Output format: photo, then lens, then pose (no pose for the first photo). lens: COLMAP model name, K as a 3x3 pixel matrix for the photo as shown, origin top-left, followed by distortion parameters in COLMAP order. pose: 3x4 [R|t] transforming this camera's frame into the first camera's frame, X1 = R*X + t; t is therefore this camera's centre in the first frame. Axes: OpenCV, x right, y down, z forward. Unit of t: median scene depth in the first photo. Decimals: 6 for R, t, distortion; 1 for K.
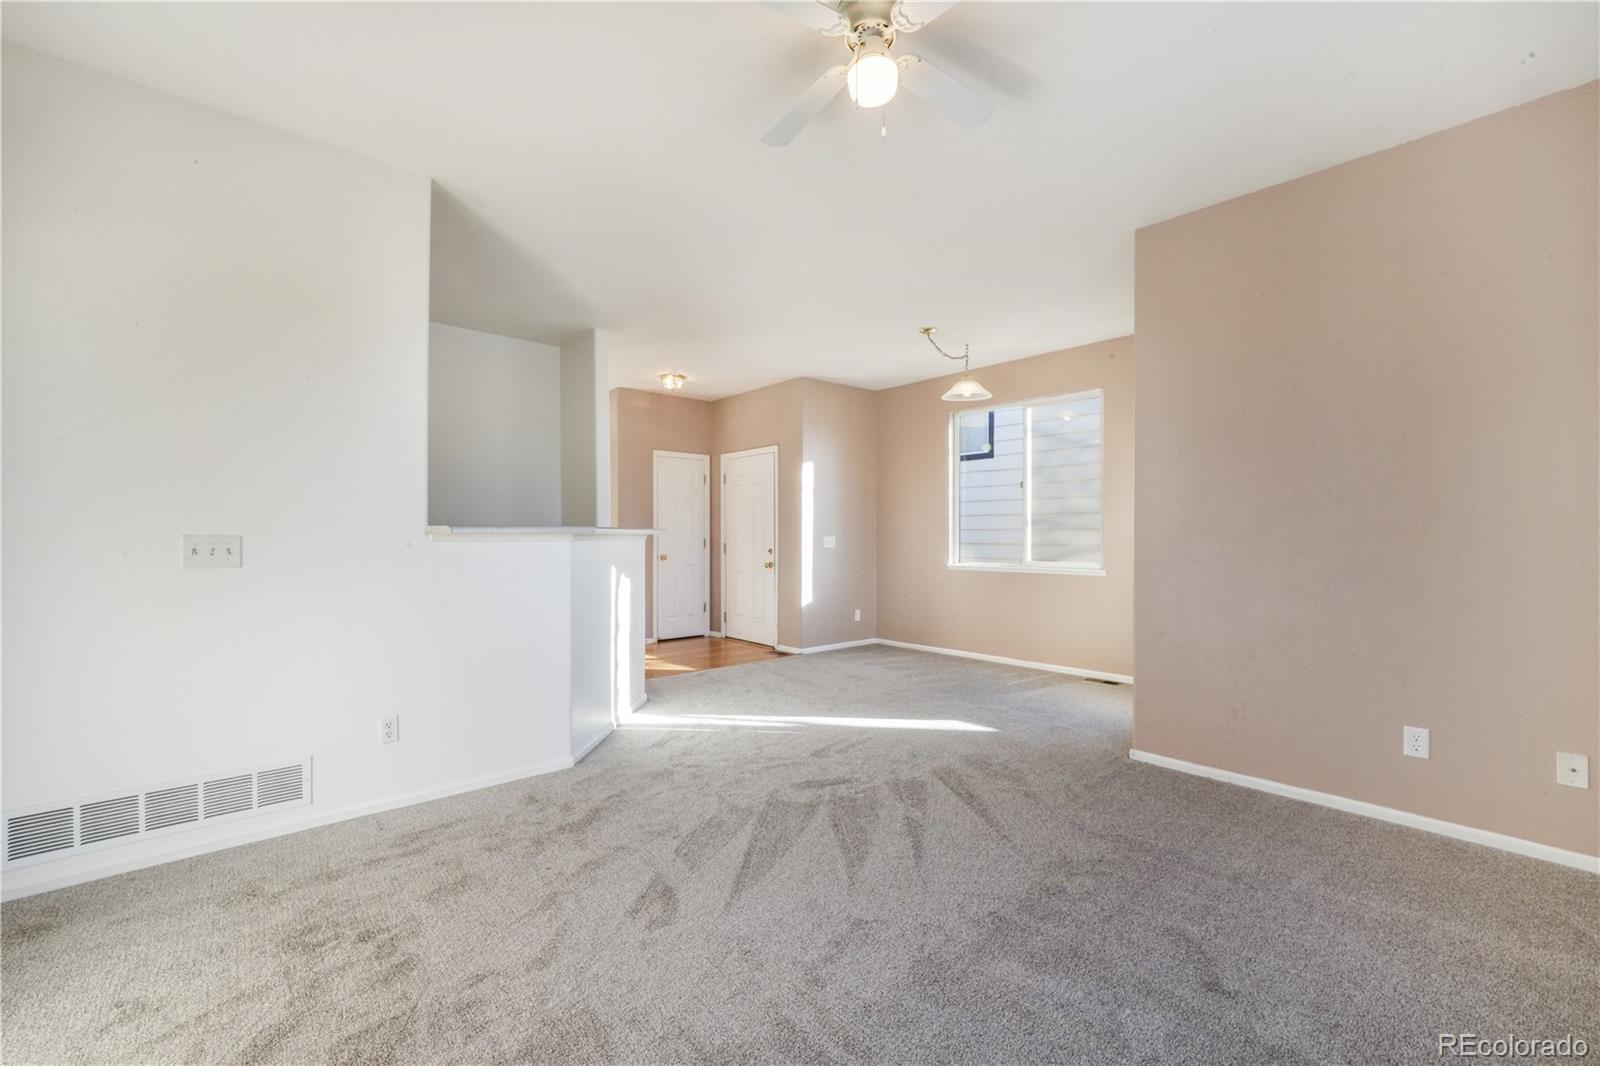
lens RADIAL K [[669.2, 0, 795.0], [0, 669.2, 535.1], [0, 0, 1]] dist [0.000741, 0.000068]
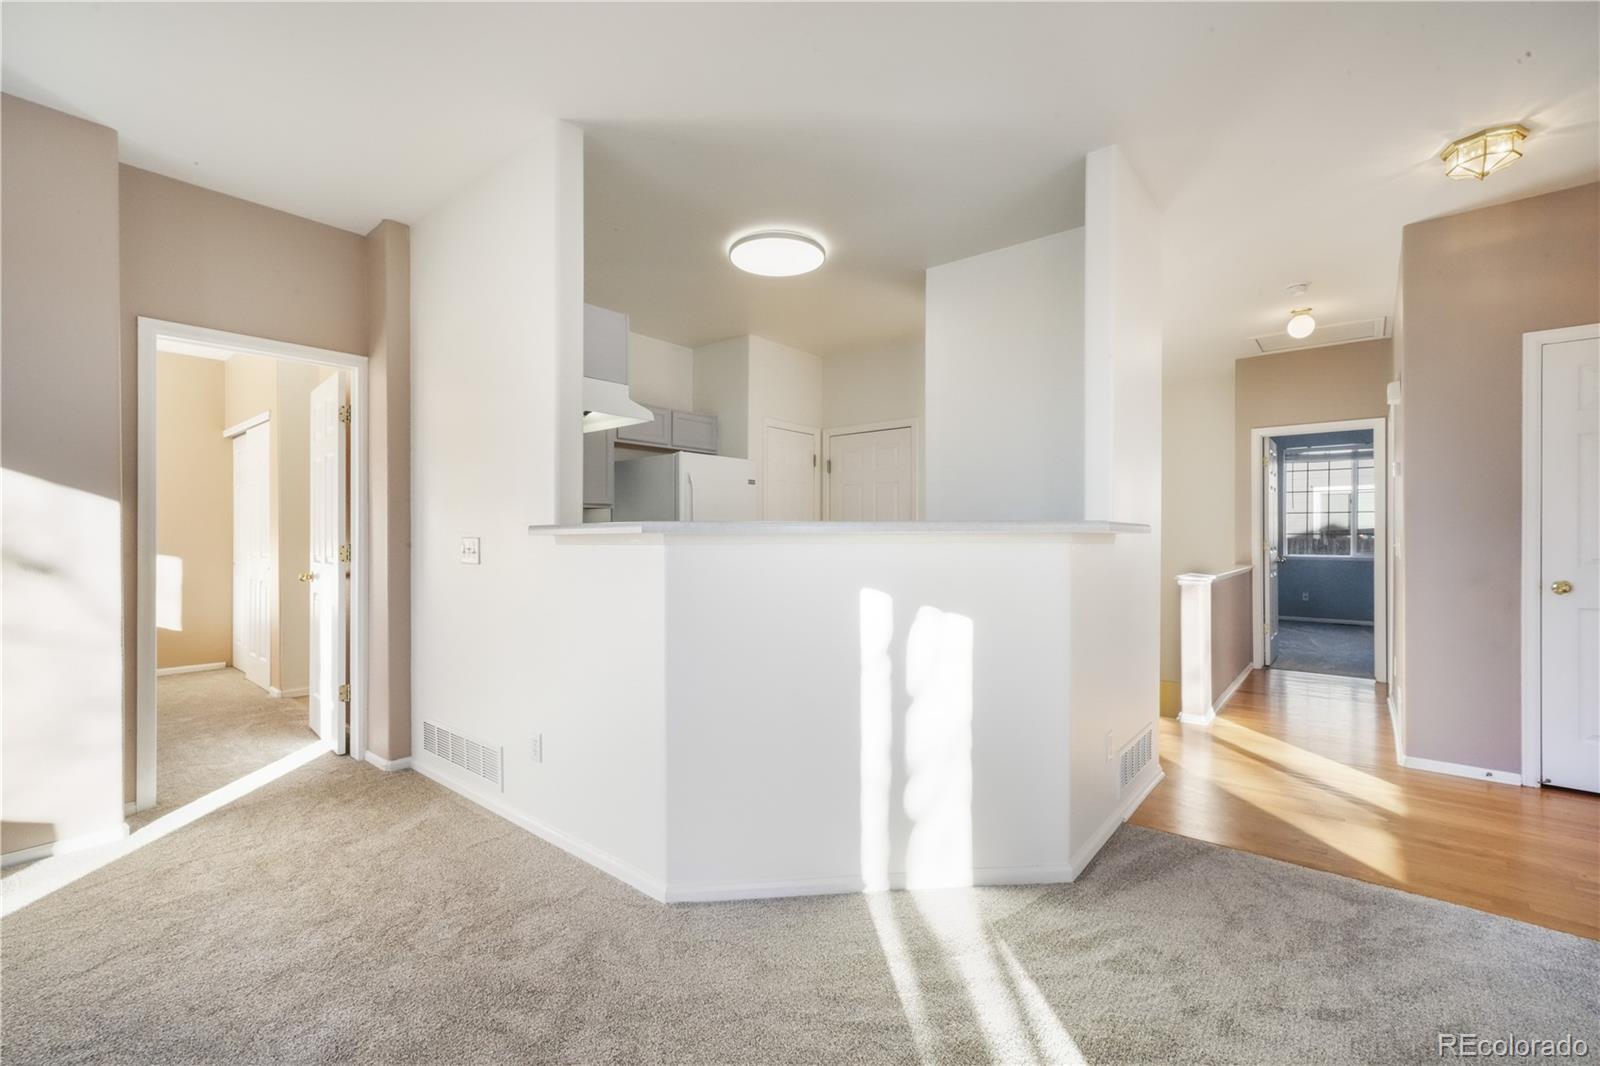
lens RADIAL K [[682.2, 0, 801.3], [0, 682.2, 536.1], [0, 0, 1]] dist [-0.001109, 0.003325]
pose [[0.152994, -0.000709, -0.988227, 0.270029], [0.001940, 0.999998, -0.000417, 0.002023], [0.988225, -0.001853, 0.152995, 0.867148]]
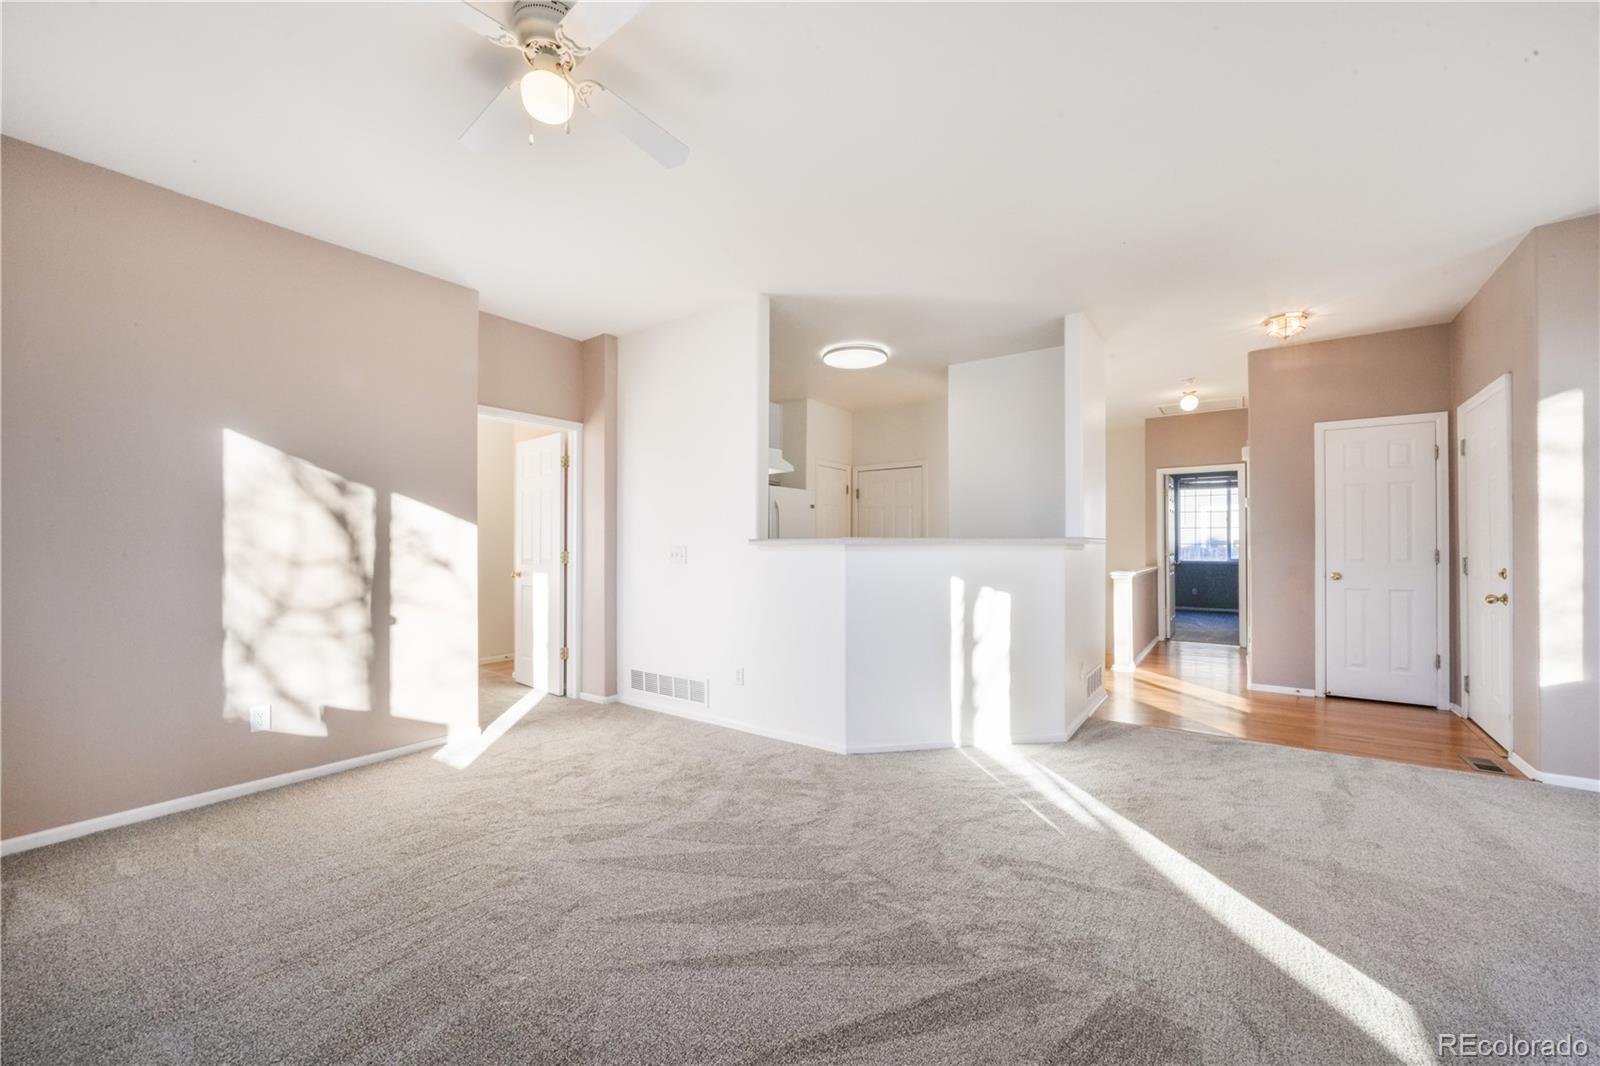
lens RADIAL K [[625.5, 0, 797.4], [0, 625.5, 539.8], [0, 0, 1]] dist [-0.011289, -0.000050]
pose [[0.218584, -0.009521, -0.975772, 0.554854], [0.001848, 0.999955, -0.009343, 0.001649], [0.975816, 0.000240, 0.218592, 0.588797]]
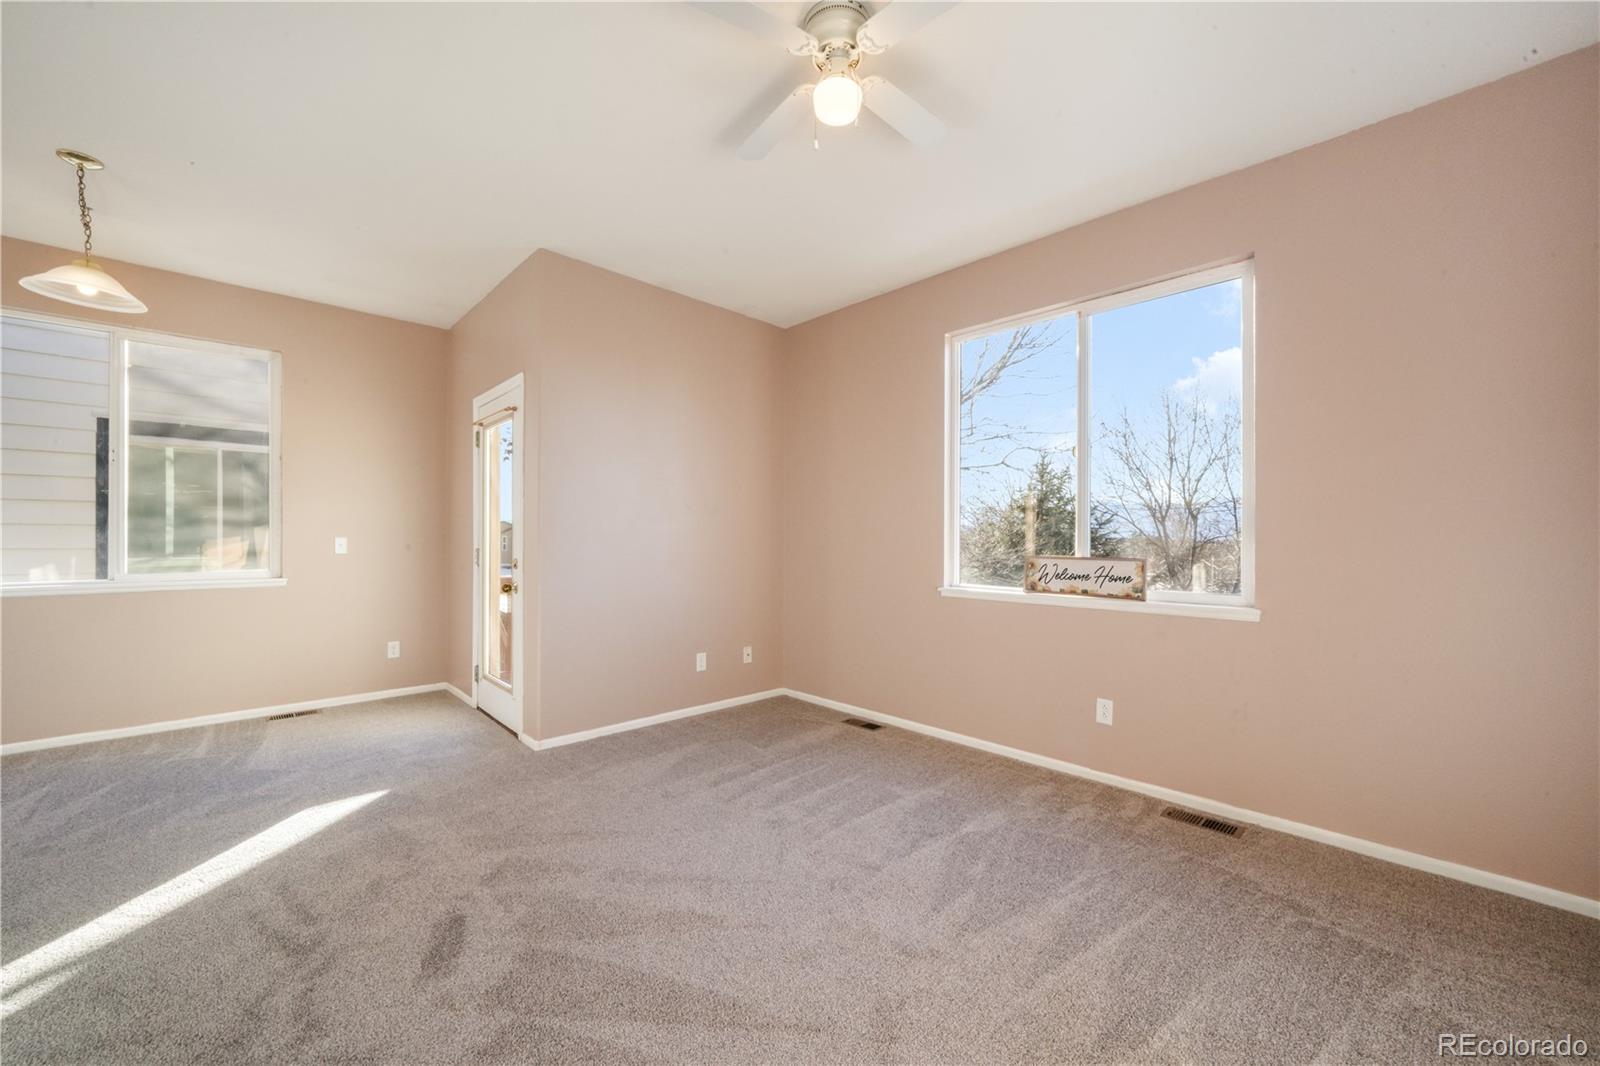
lens RADIAL K [[625.5, 0, 797.4], [0, 625.5, 539.8], [0, 0, 1]] dist [-0.011289, -0.000050]
pose [[-0.032705, -0.003344, 0.999459, -0.413791], [-0.003304, 0.999989, 0.003238, 0.002391], [-0.999460, -0.003197, -0.032715, 0.550616]]
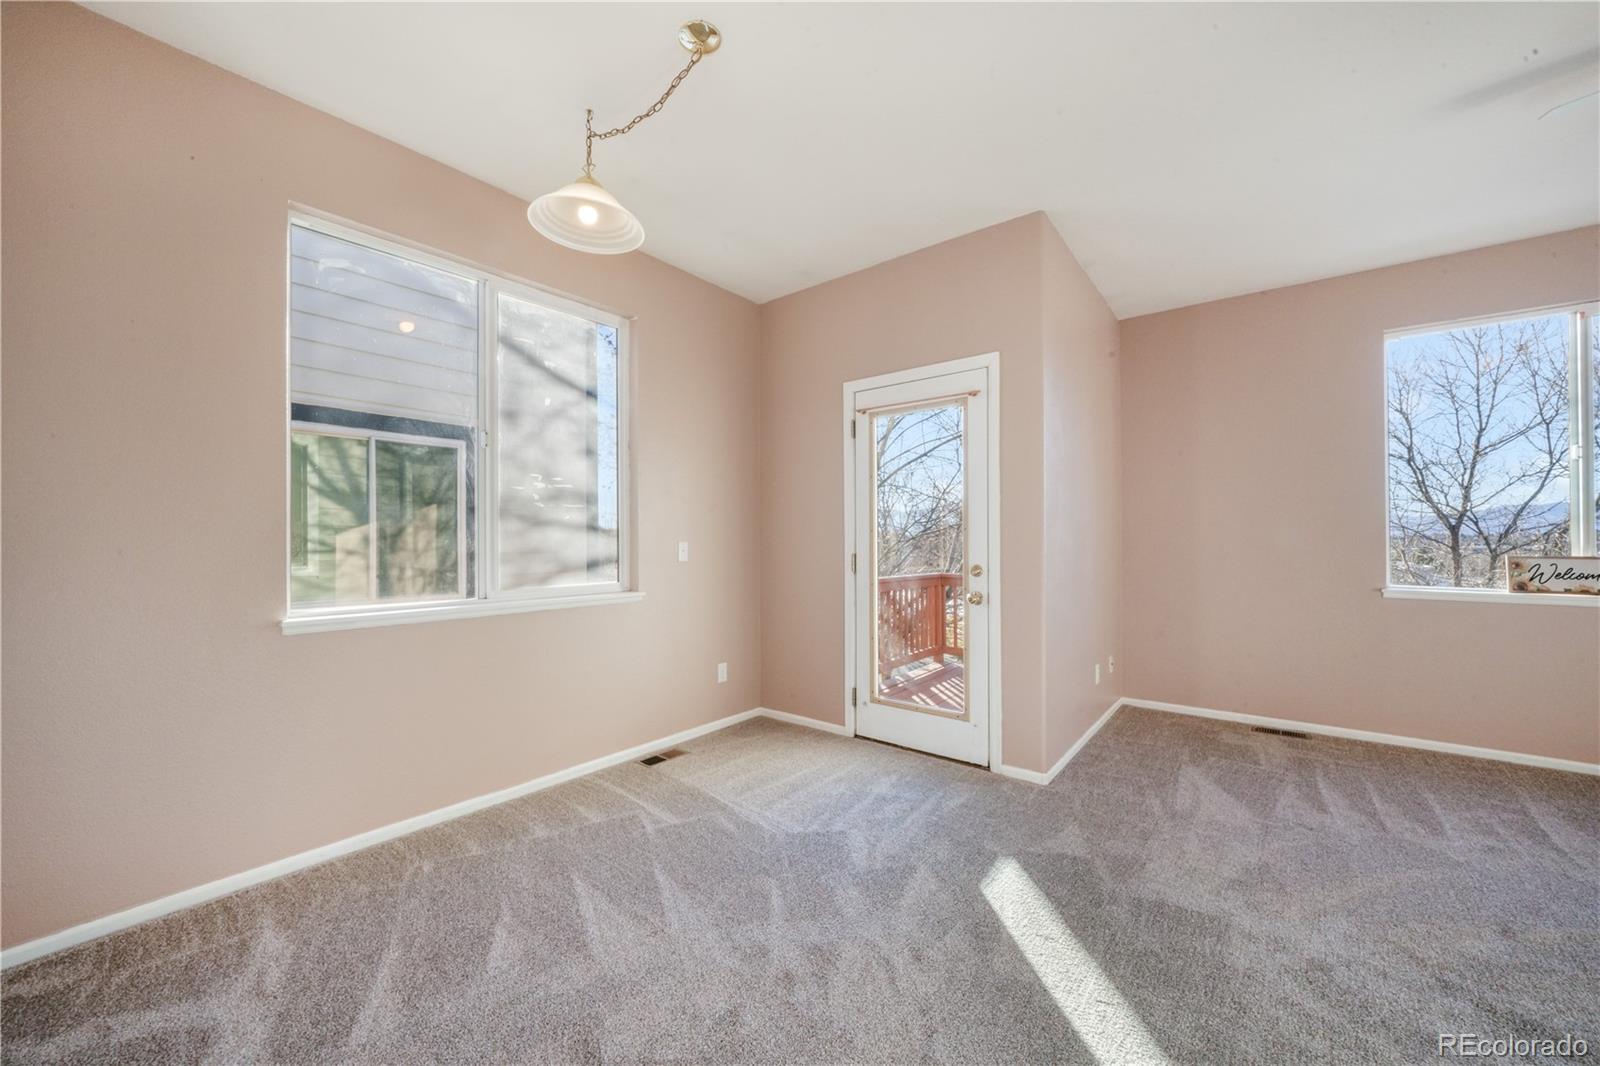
lens RADIAL K [[615.2, 0, 799.2], [0, 615.2, 541.0], [0, 0, 1]] dist [-0.001493, -0.000069]
pose [[-0.175412, 0.004914, 0.984483, -0.227989], [0.002203, 0.999987, -0.004599, 0.007493], [-0.984493, 0.001362, -0.175421, 1.275211]]
